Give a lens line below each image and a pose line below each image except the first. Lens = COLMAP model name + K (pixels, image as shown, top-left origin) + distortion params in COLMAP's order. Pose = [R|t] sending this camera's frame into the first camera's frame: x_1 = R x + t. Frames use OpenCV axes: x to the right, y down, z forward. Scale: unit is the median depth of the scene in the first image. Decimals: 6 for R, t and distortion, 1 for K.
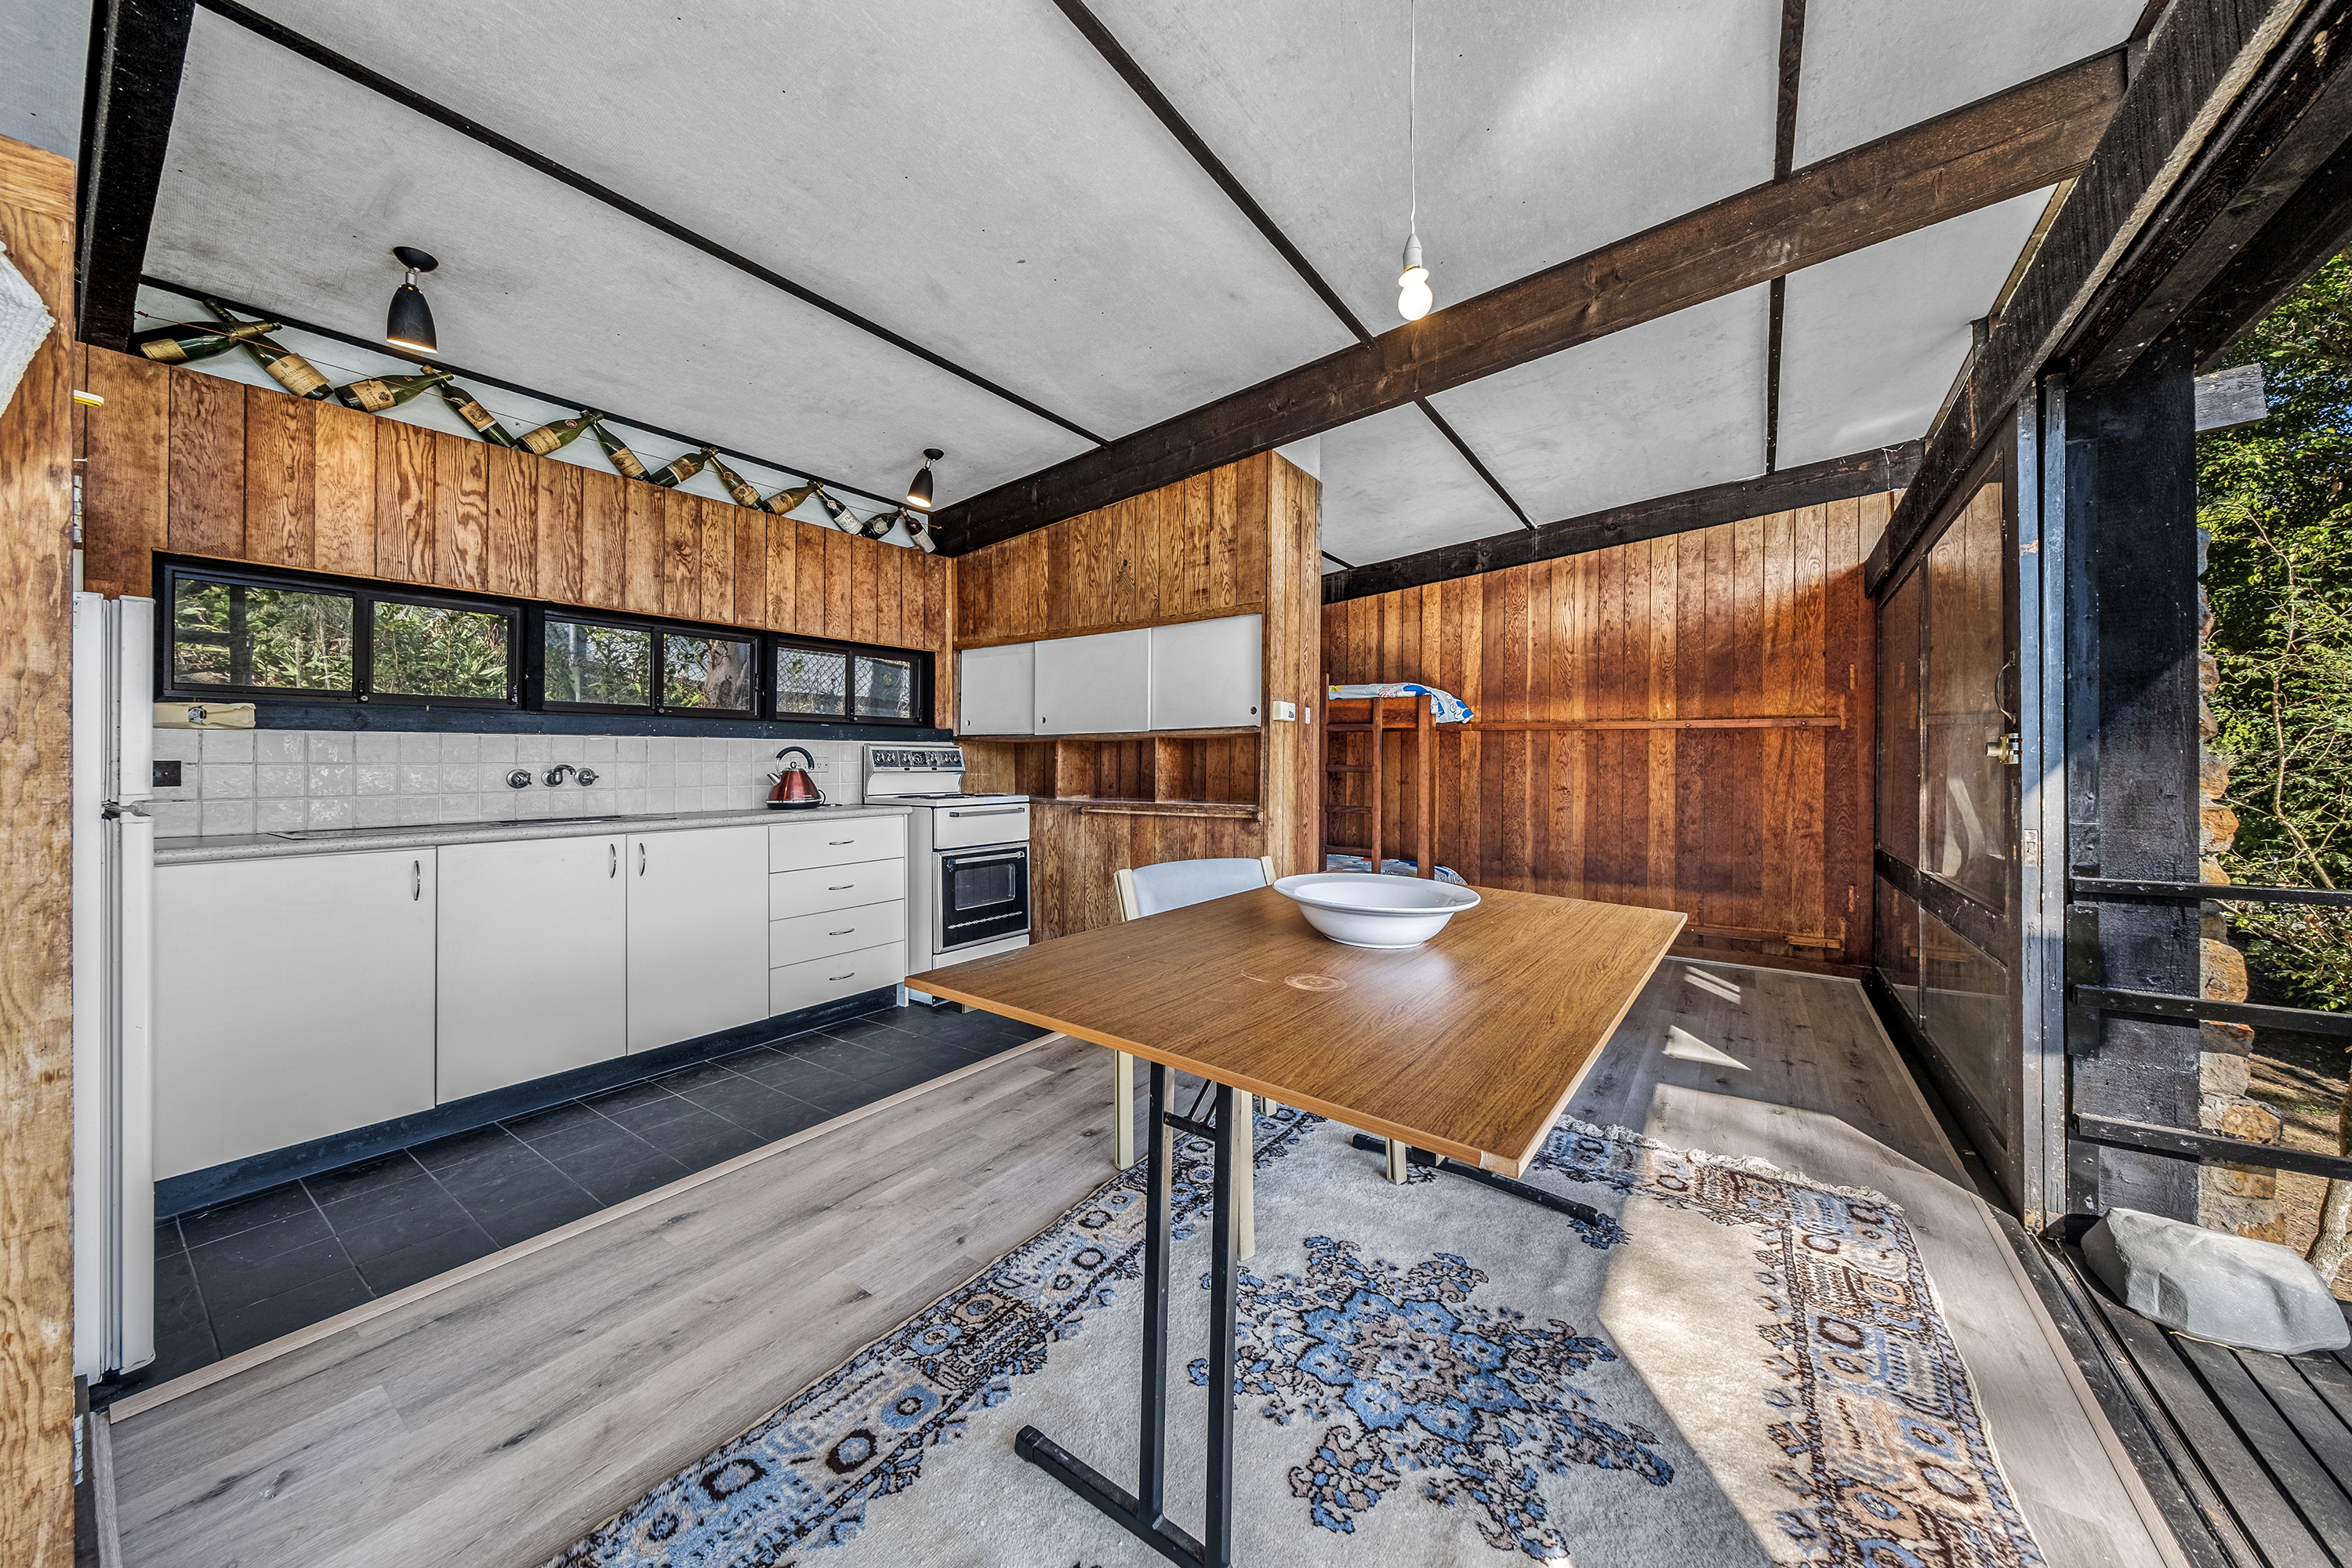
lens RADIAL K [[806.2, 0, 1151.0], [0, 806.2, 749.1], [0, 0, 1]] dist [-0.002577, -0.000175]
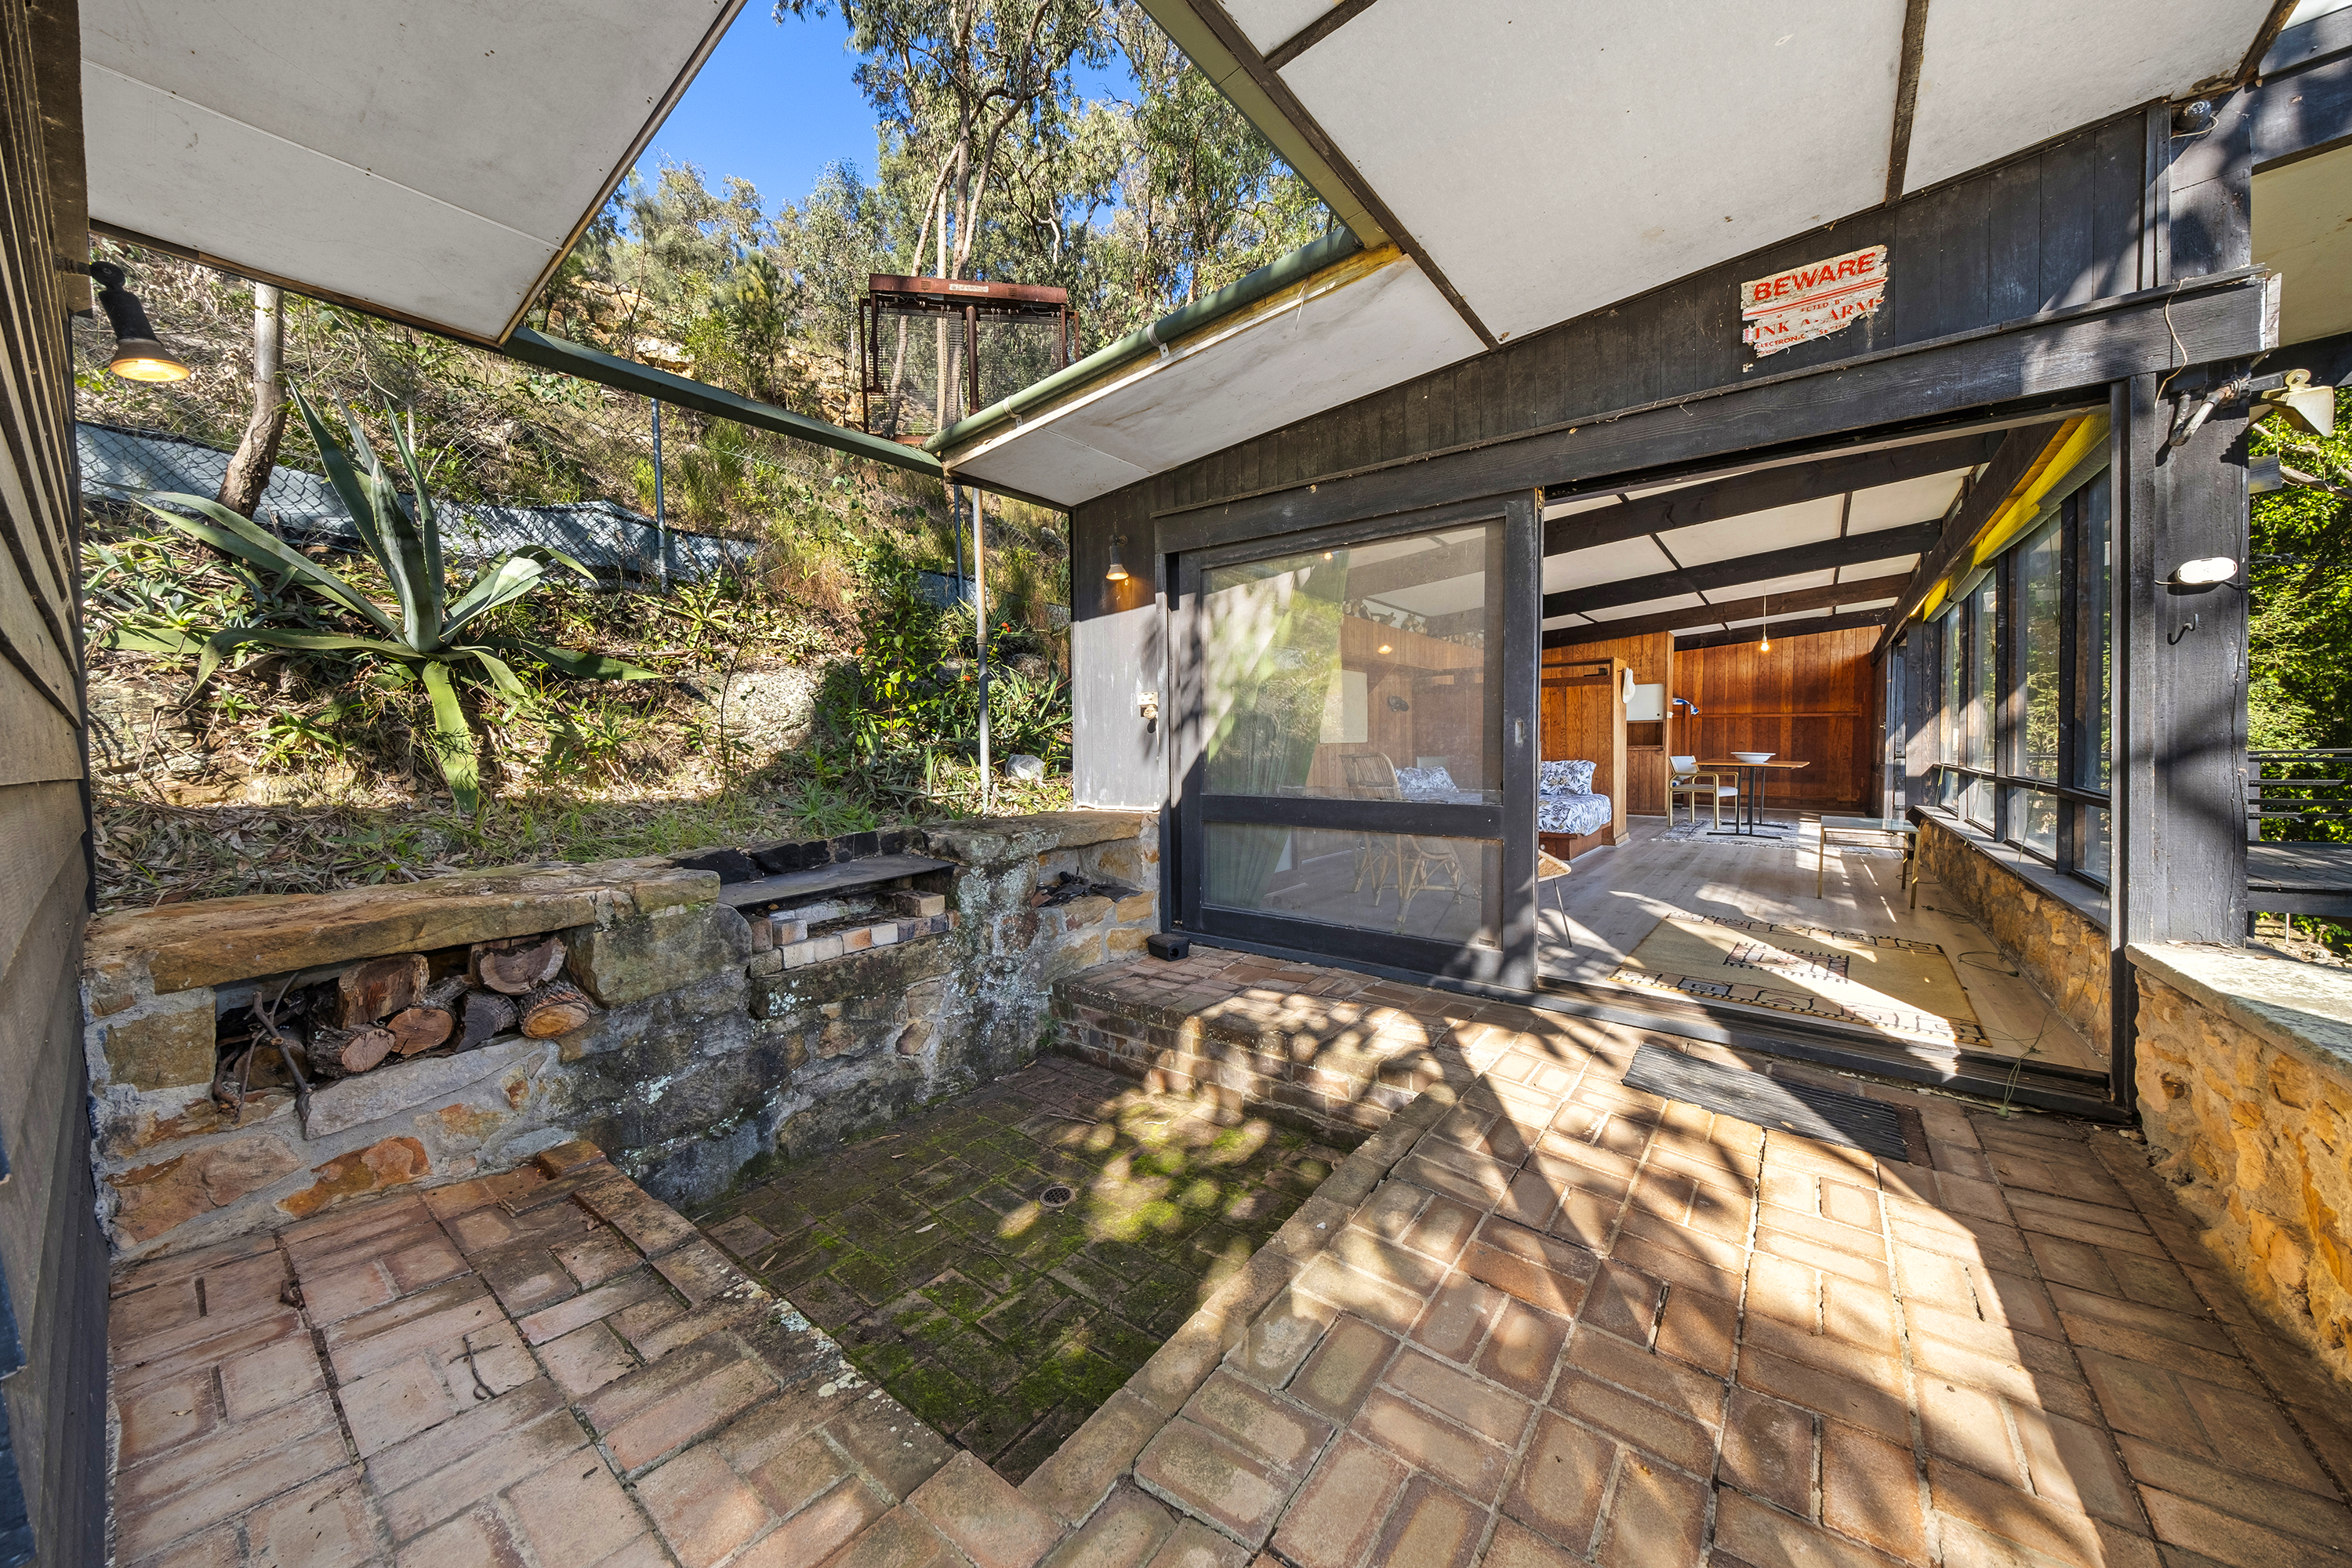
lens RADIAL K [[806.2, 0, 1178.2], [0, 806.2, 763.8], [0, 0, 1]] dist [-0.002577, -0.000175]
pose [[0.997913, -0.009260, -0.063910, -1.333569], [0.012132, 0.998927, 0.044690, -0.017823], [0.063428, -0.045372, 0.996955, -1.976993]]
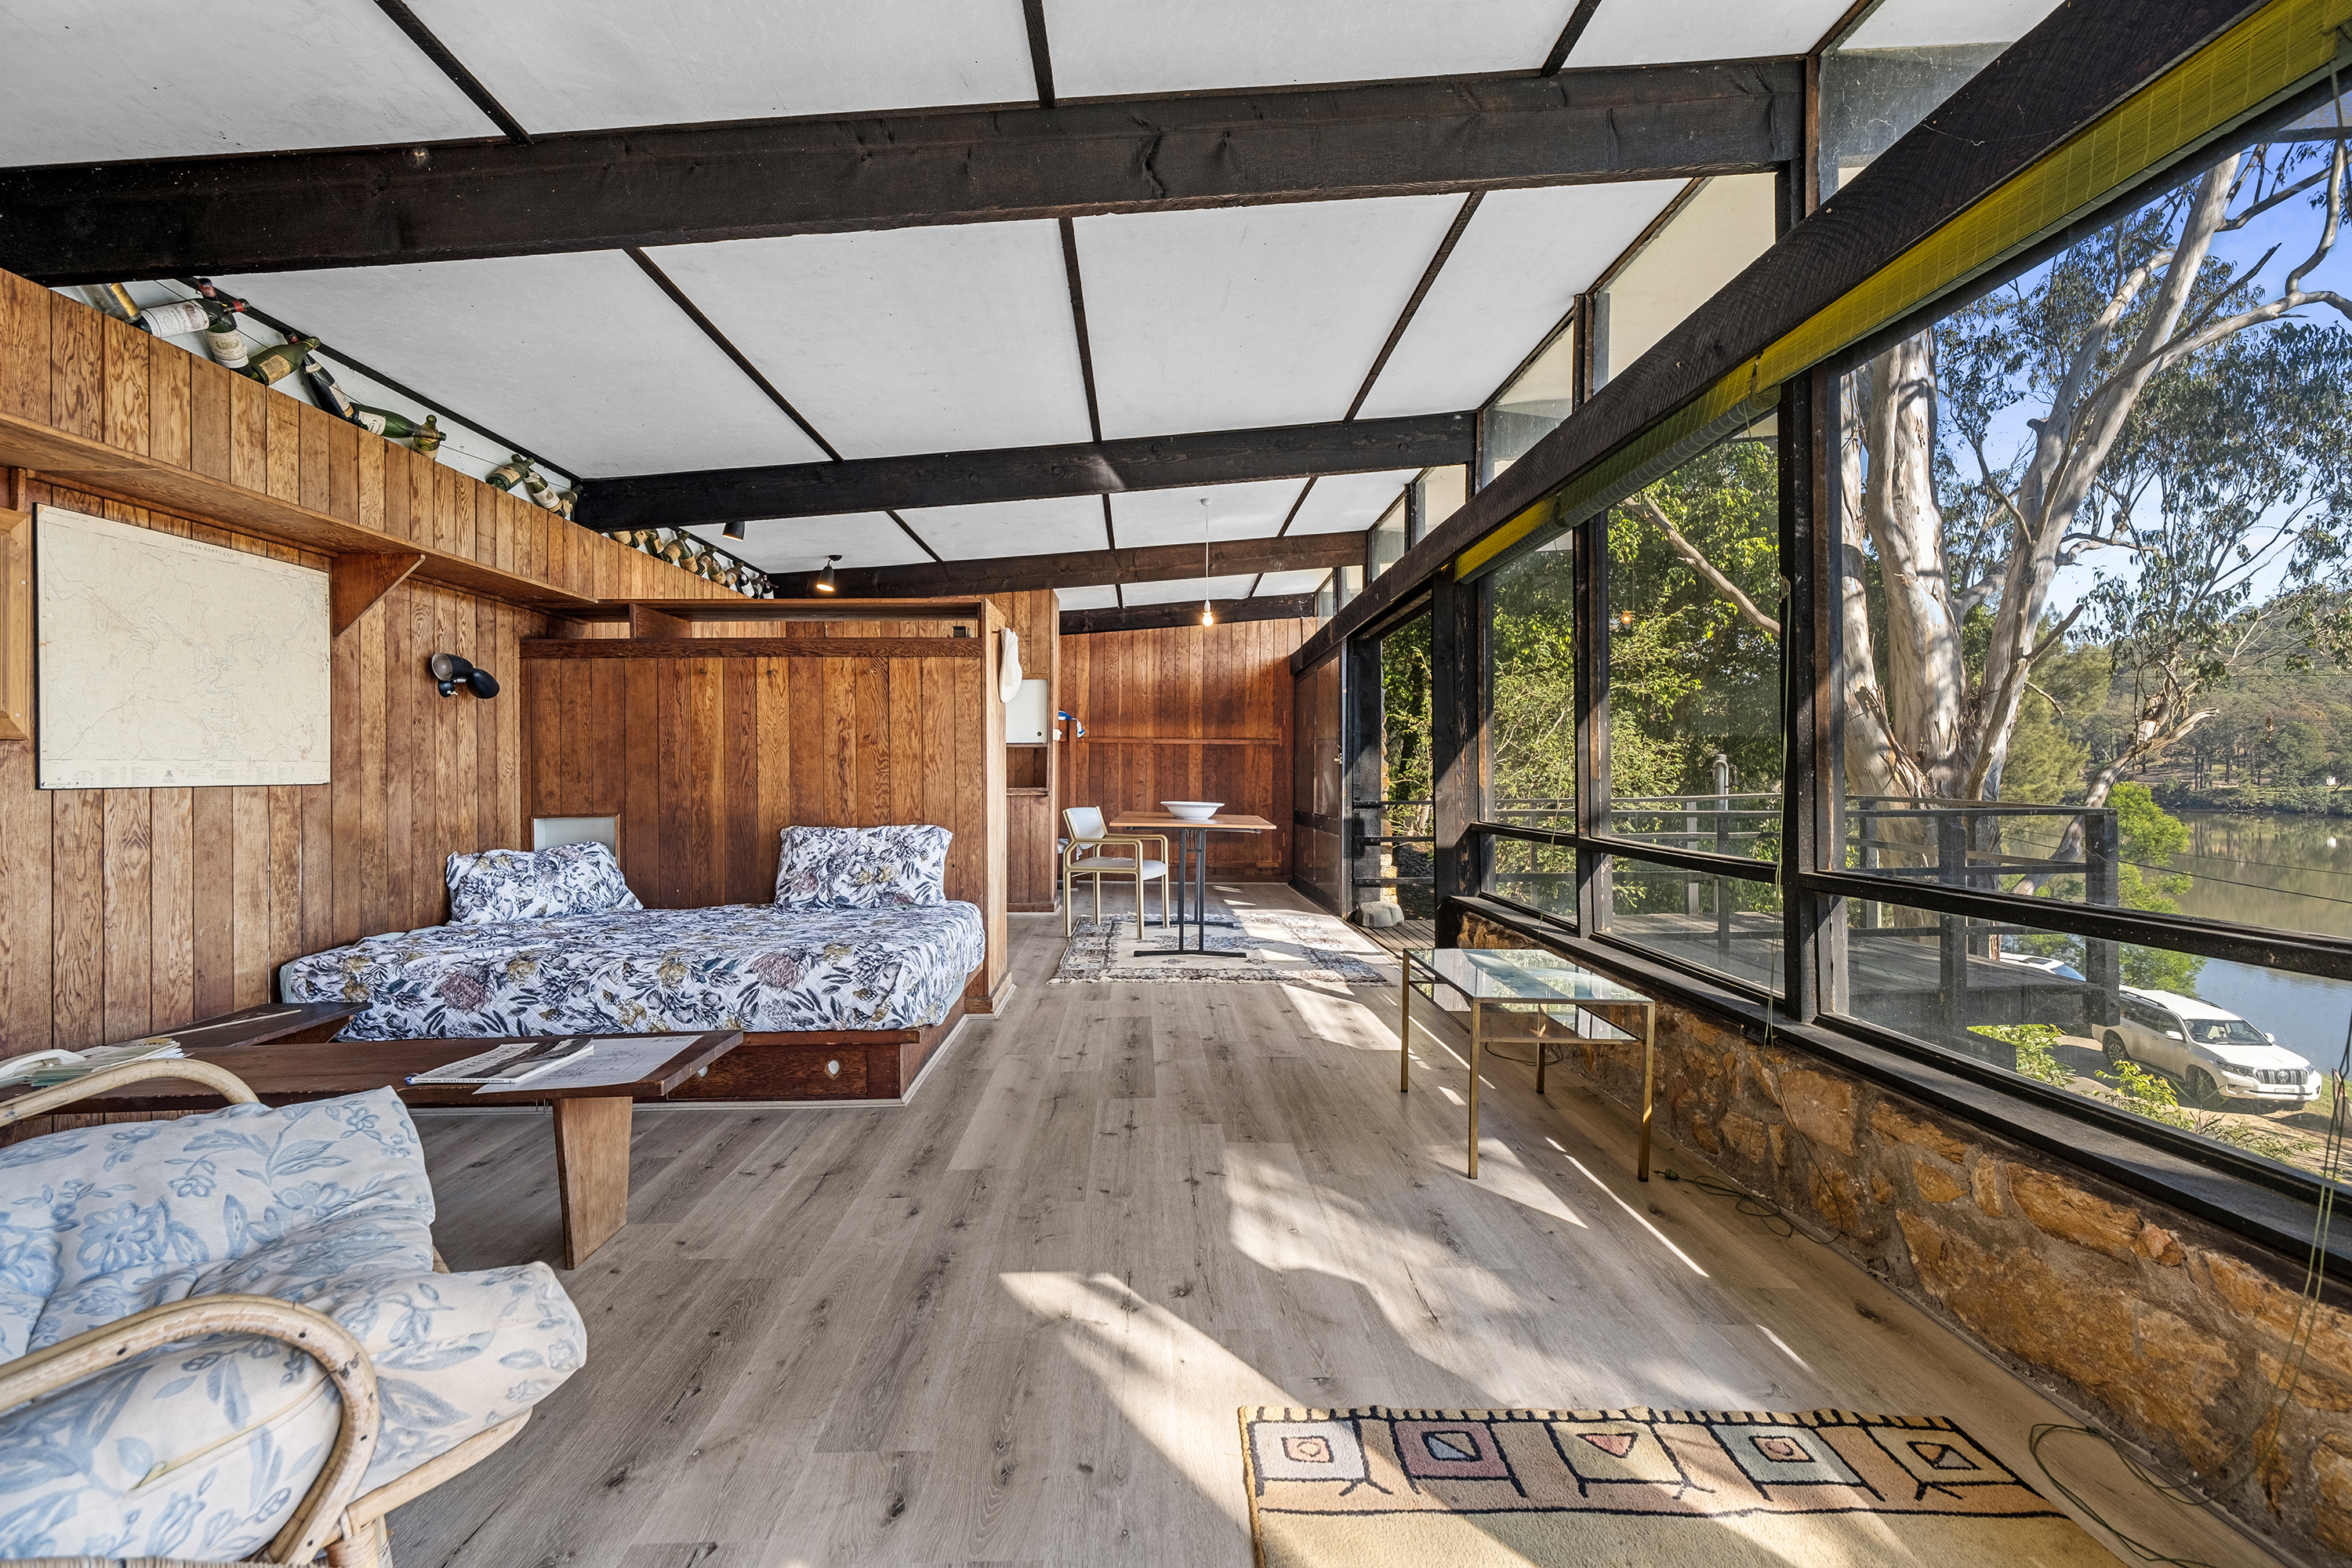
lens RADIAL K [[1074.0, 0, 1159.5], [0, 1074.0, 768.5], [0, 0, 1]] dist [-0.002314, -0.000122]
pose [[0.806555, -0.001030, 0.591159, -0.899522], [-0.006753, 0.999917, 0.010955, 0.000438], [-0.591121, -0.012827, 0.806481, -0.898998]]
